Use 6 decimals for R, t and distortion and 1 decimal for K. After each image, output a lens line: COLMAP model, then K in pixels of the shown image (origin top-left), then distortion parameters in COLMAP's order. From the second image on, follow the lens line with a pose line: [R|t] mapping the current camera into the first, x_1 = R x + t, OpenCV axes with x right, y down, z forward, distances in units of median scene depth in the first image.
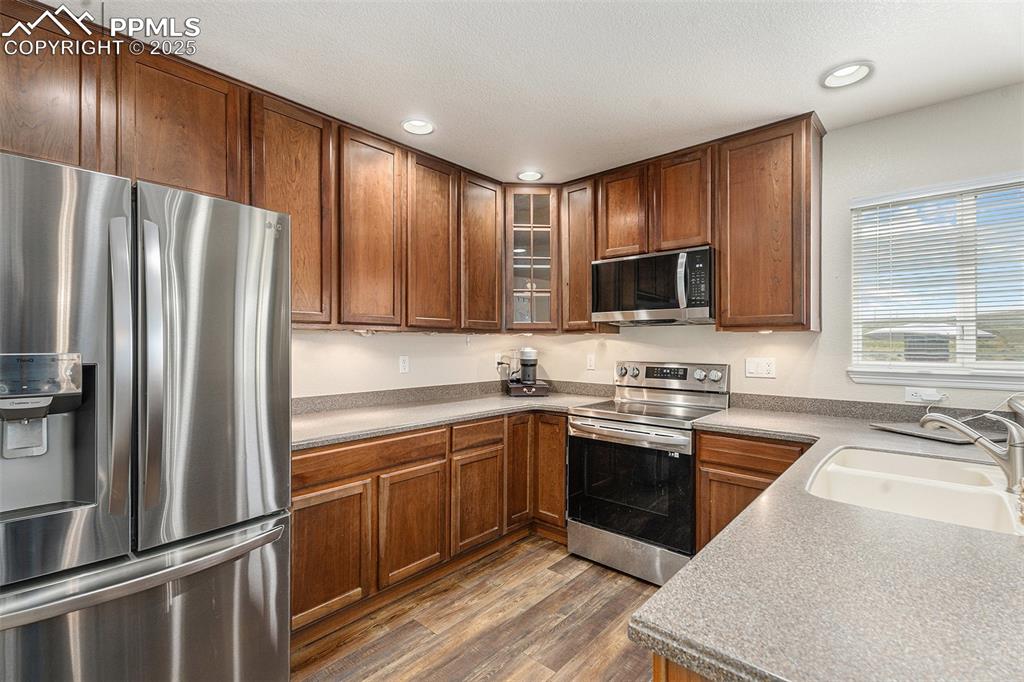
lens RADIAL K [[457.6, 0, 512.0], [0, 457.6, 341.0], [0, 0, 1]] dist [0.000070, 0.000140]
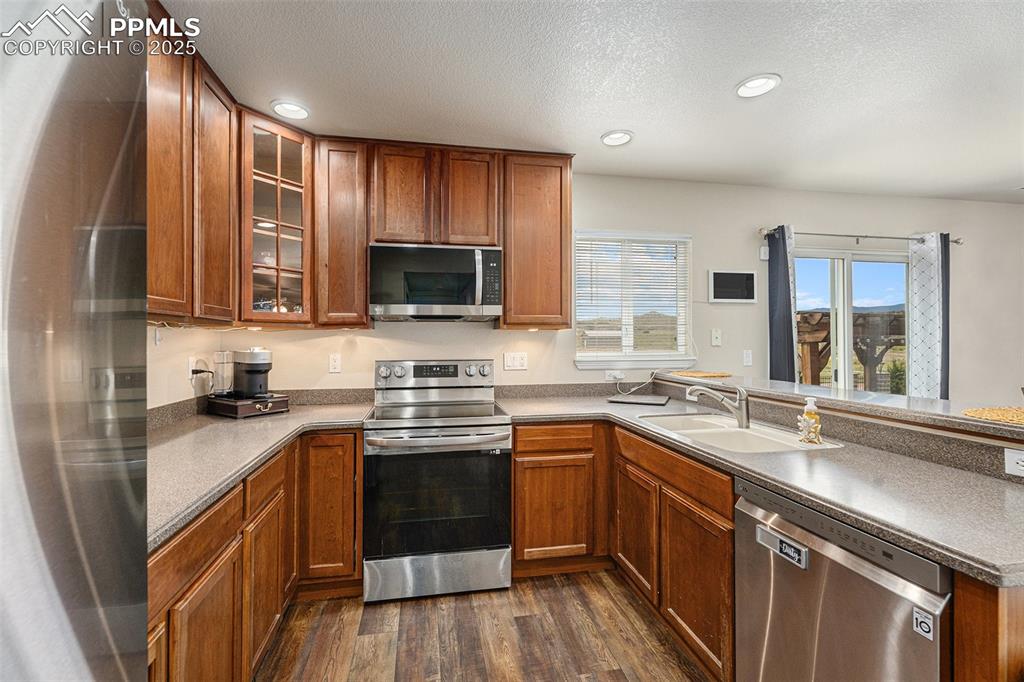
lens RADIAL K [[455.9, 0, 503.4], [0, 455.9, 335.7], [0, 0, 1]] dist [0.003102, 0.000093]
pose [[0.610930, 0.003968, 0.791675, -0.363131], [0.001748, 0.999978, -0.006362, 0.002051], [-0.791683, 0.005270, 0.610910, 0.324070]]
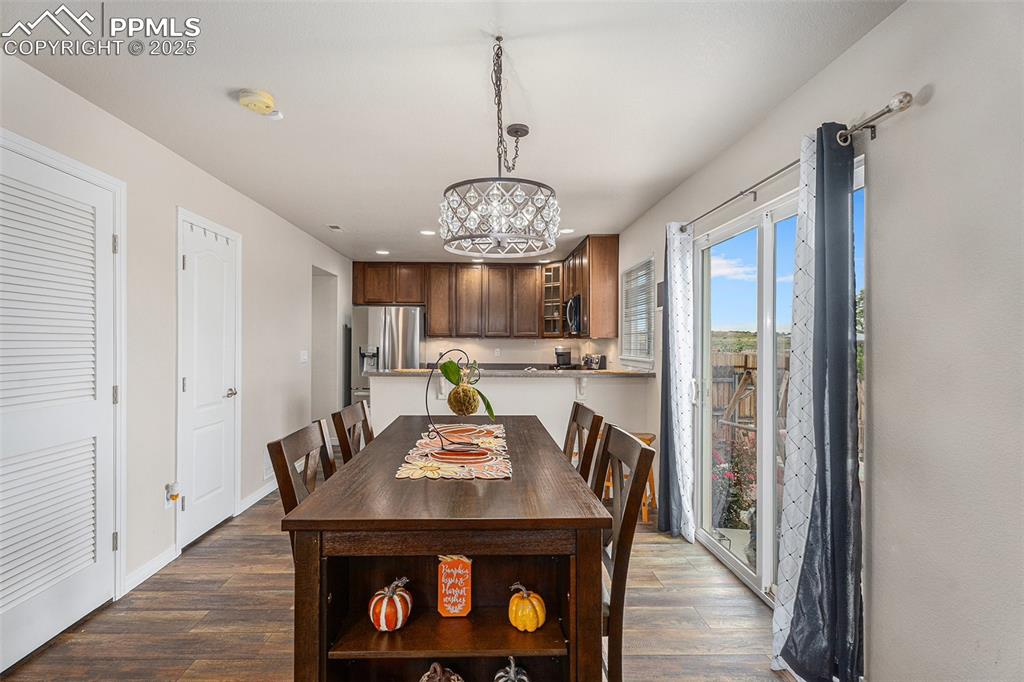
lens RADIAL K [[463.4, 0, 495.6], [0, 463.4, 344.4], [0, 0, 1]] dist [0.001552, -0.000503]
pose [[0.675772, 0.006266, -0.737084, 1.580744], [-0.001810, 0.999975, 0.006841, -0.005214], [0.737109, -0.003289, 0.675766, -0.614558]]
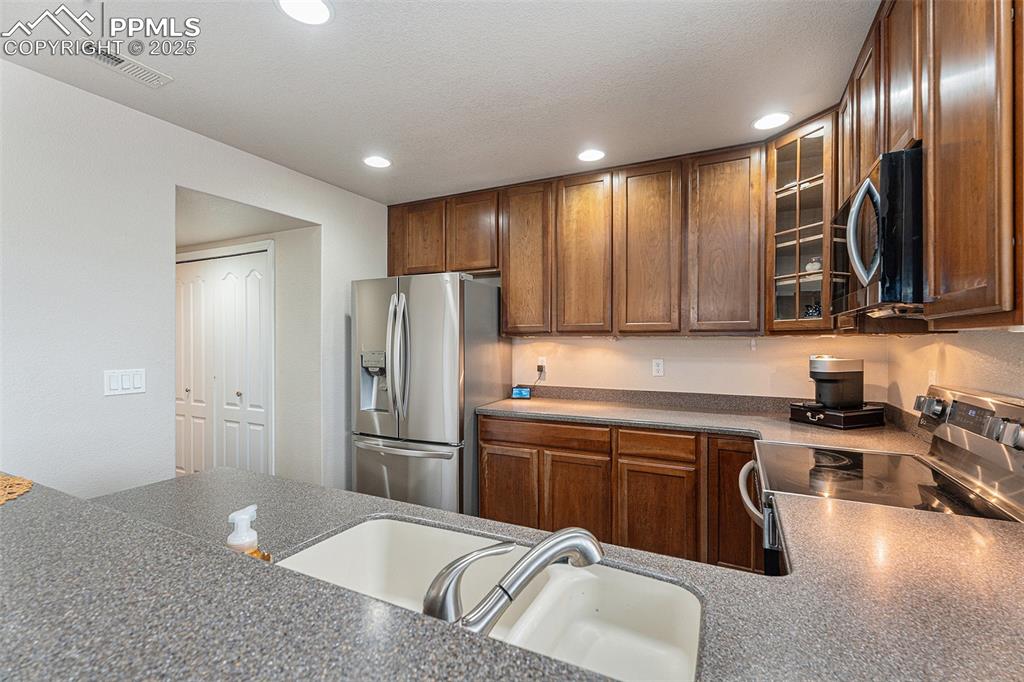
lens RADIAL K [[455.9, 0, 503.4], [0, 455.9, 335.7], [0, 0, 1]] dist [0.003102, 0.000093]
pose [[0.251768, -0.010859, -0.967727, 0.721429], [0.005093, 0.999938, -0.009896, -0.012988], [0.967774, -0.002437, 0.251808, 0.442273]]
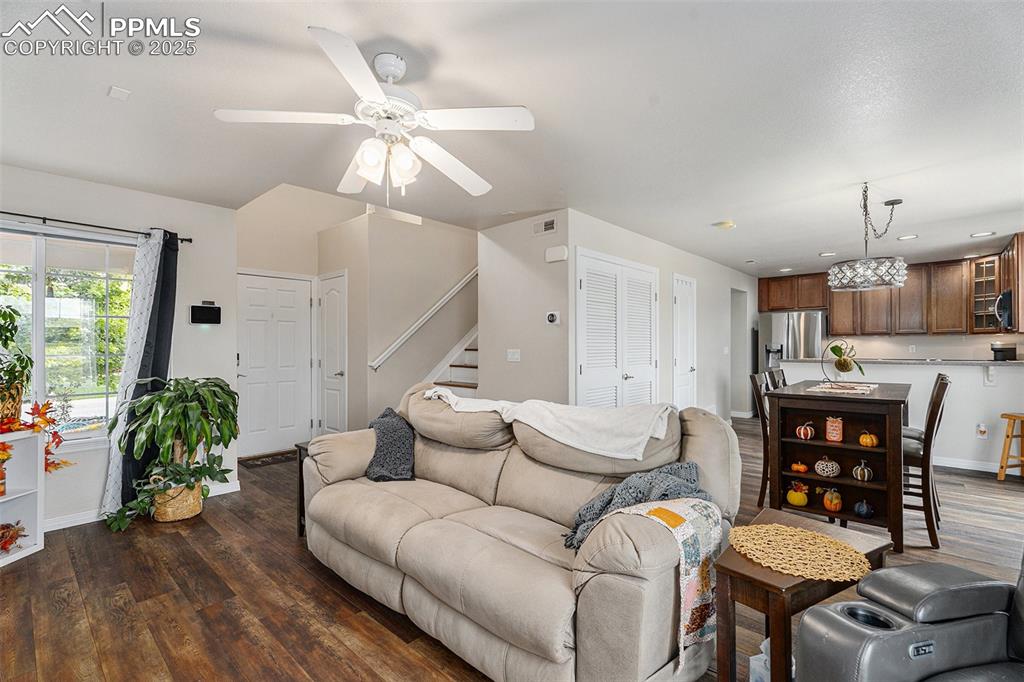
lens RADIAL K [[463.4, 0, 495.6], [0, 463.4, 344.4], [0, 0, 1]] dist [0.001552, -0.000503]
pose [[-0.039690, -0.003691, -0.999205, 2.434562], [0.010592, 0.999935, -0.004114, 0.015232], [0.999156, -0.010747, -0.039649, -1.149361]]
